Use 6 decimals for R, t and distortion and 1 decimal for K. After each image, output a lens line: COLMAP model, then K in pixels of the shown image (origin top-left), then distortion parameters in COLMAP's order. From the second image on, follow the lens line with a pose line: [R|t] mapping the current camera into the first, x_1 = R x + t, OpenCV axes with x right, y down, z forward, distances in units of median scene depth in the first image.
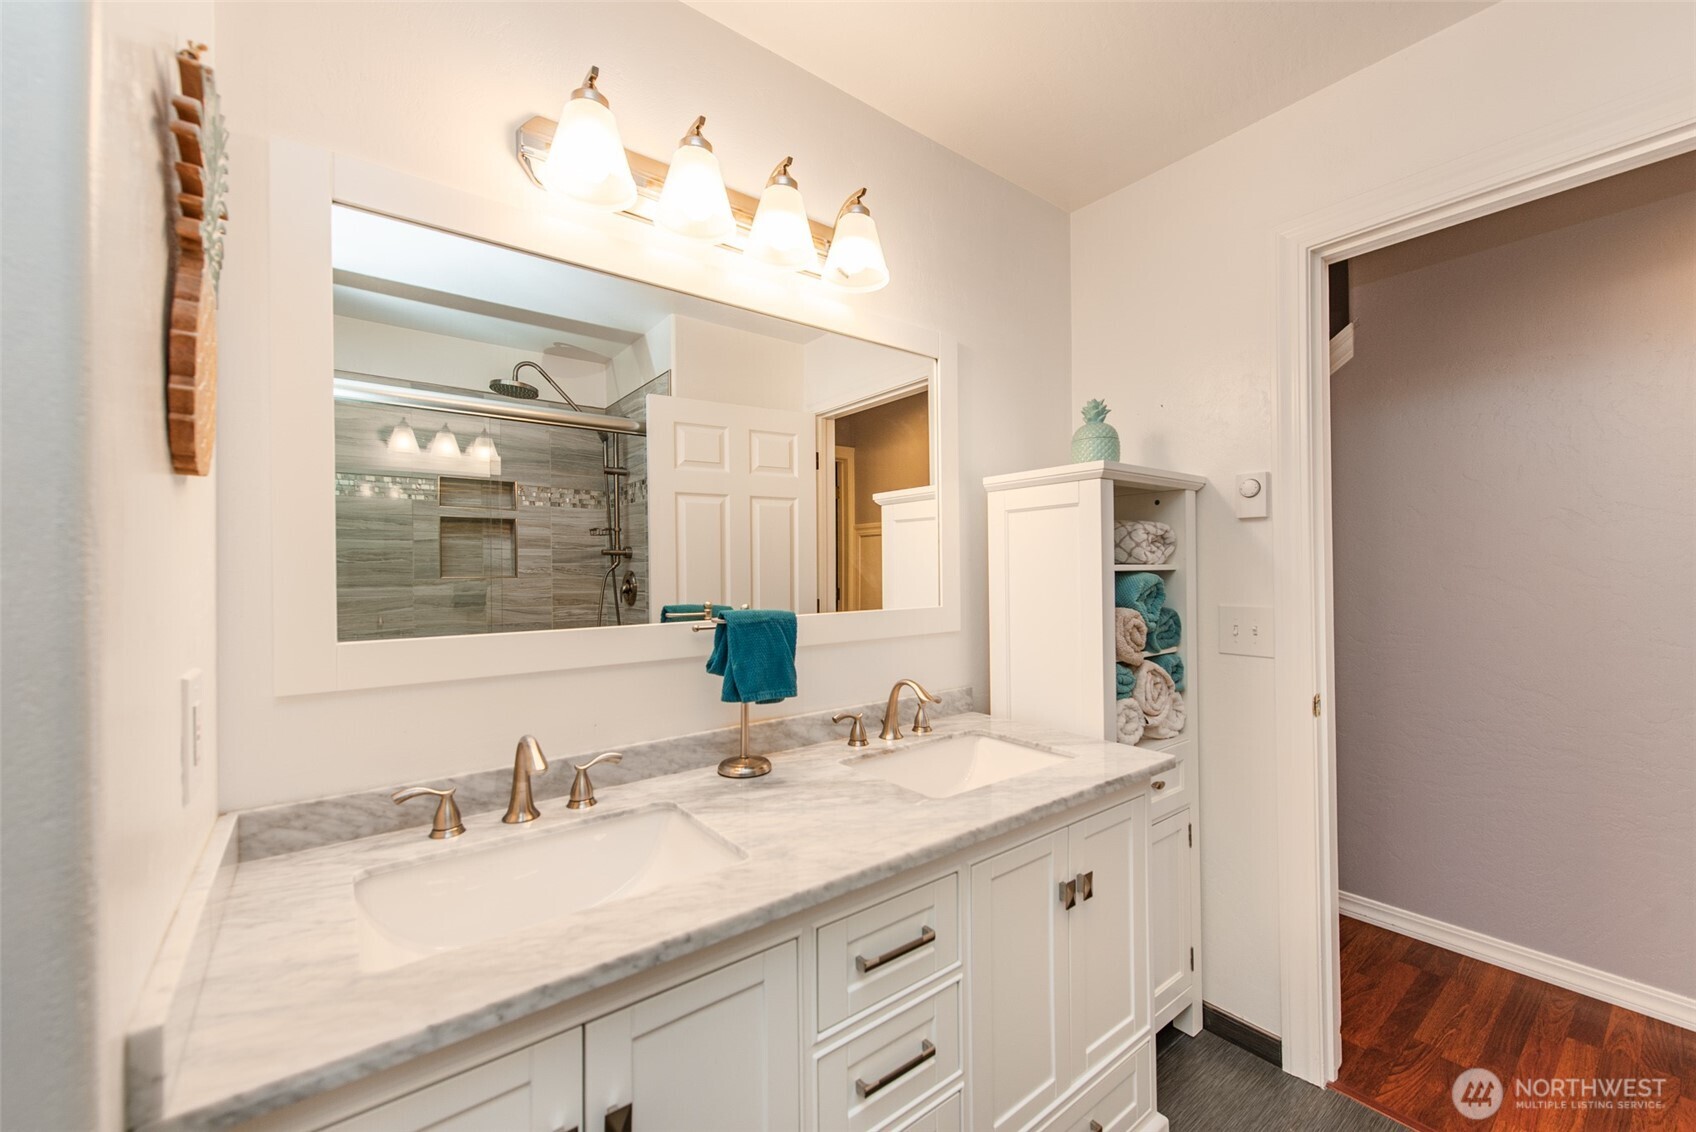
lens RADIAL K [[662.8, 0, 848.3], [0, 662.8, 567.5], [0, 0, 1]] dist [0.012422, -0.003602]
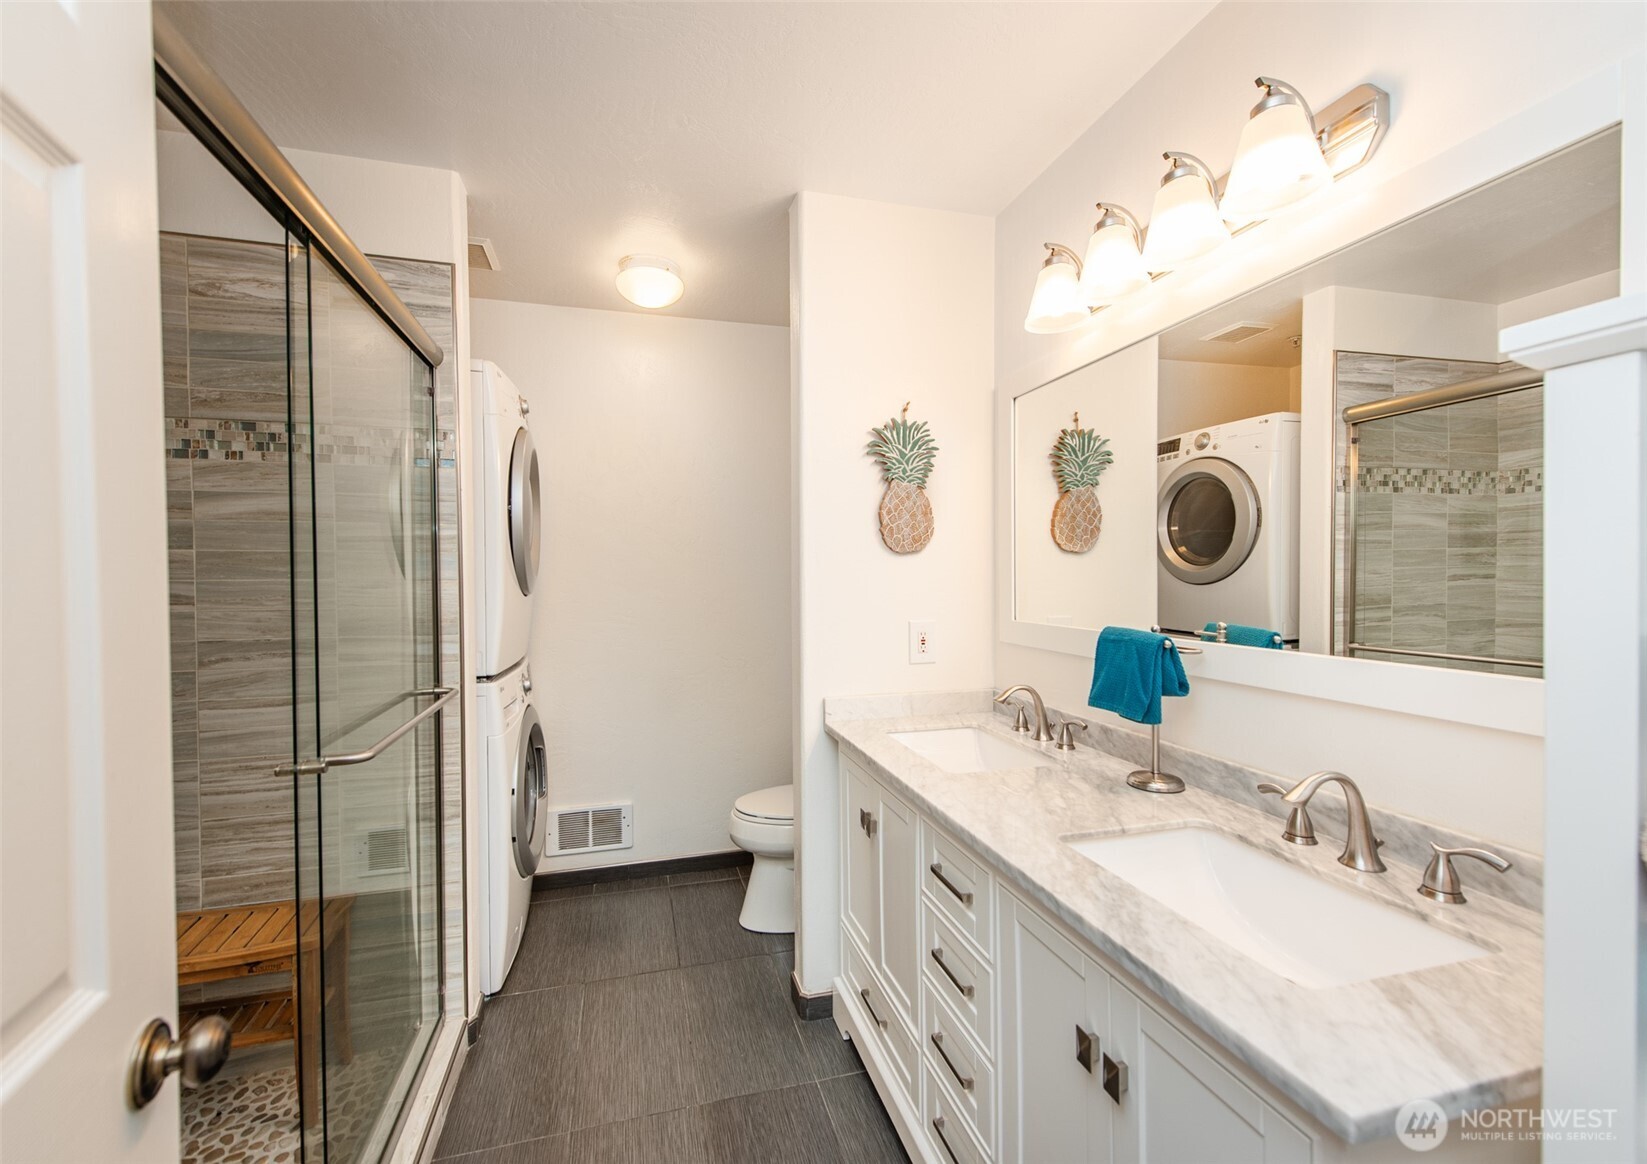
lens RADIAL K [[704.9, 0, 822.7], [0, 704.9, 580.7], [0, 0, 1]] dist [-0.000474, -0.000017]
pose [[-0.376684, 0.023023, -0.926056, 1.168325], [0.013562, 0.999721, 0.019338, -0.045683], [0.926243, -0.005275, -0.376891, 1.043557]]
